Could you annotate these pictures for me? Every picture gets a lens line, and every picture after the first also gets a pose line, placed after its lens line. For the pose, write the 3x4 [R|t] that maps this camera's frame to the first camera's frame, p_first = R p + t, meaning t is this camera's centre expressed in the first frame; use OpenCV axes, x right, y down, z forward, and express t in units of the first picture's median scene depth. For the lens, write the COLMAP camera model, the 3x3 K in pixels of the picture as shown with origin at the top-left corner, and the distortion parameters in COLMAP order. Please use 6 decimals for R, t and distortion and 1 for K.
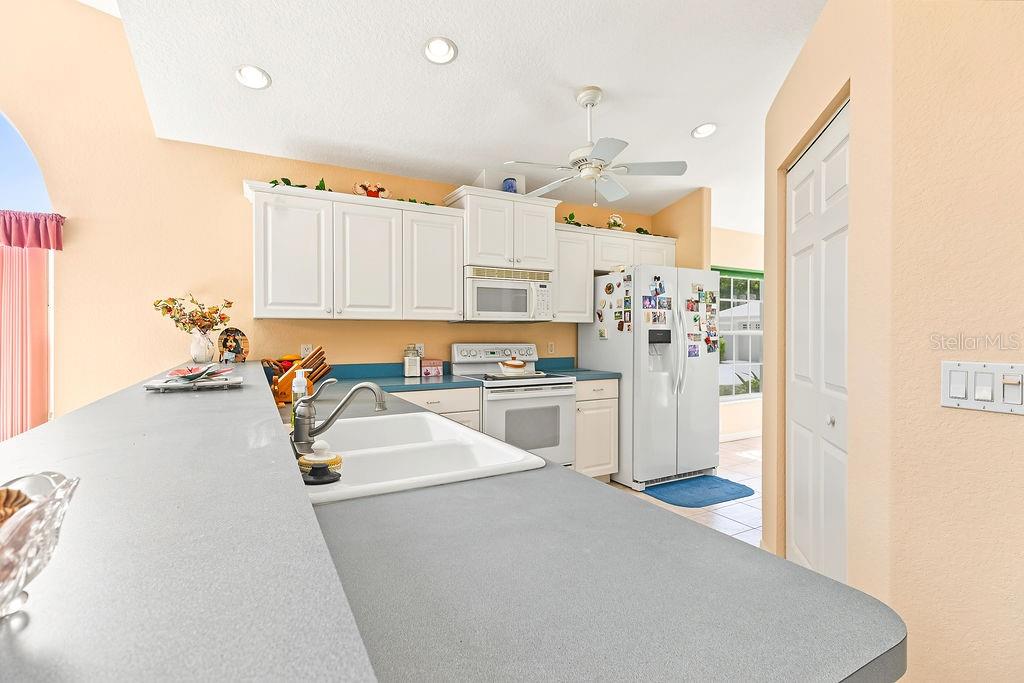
lens RADIAL K [[480.7, 0, 509.3], [0, 480.7, 339.5], [0, 0, 1]] dist [0.000249, -0.000678]
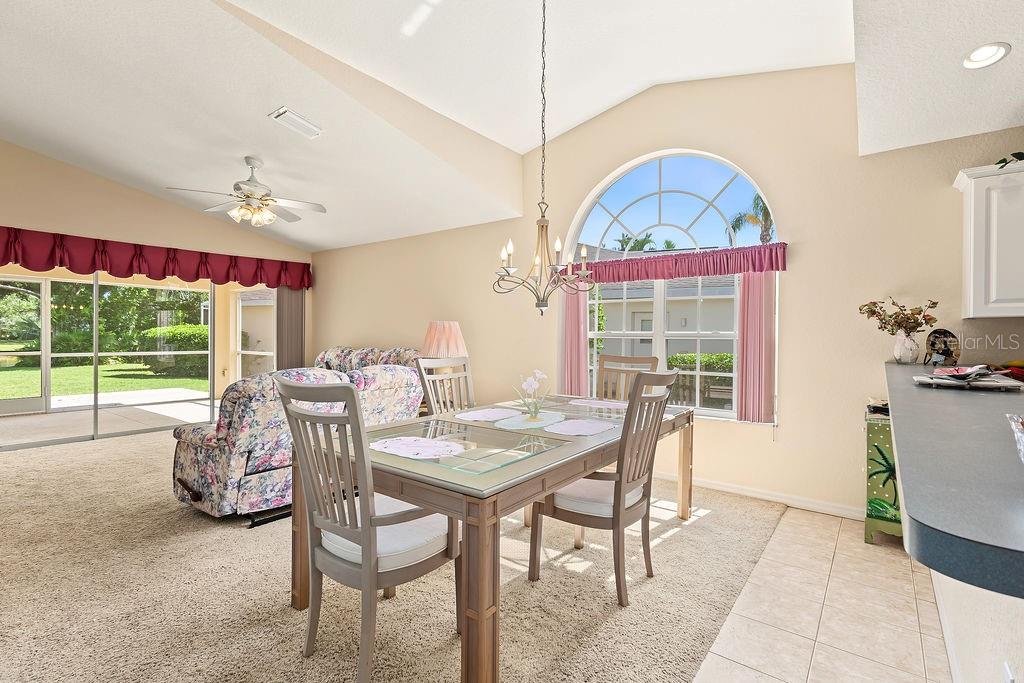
lens RADIAL K [[480.7, 0, 509.7], [0, 480.7, 341.8], [0, 0, 1]] dist [0.000249, -0.000678]
pose [[0.387179, 0.012063, -0.921926, -0.027163], [-0.008555, 0.999918, 0.009490, -0.000804], [0.921965, 0.004213, 0.387251, -0.160133]]
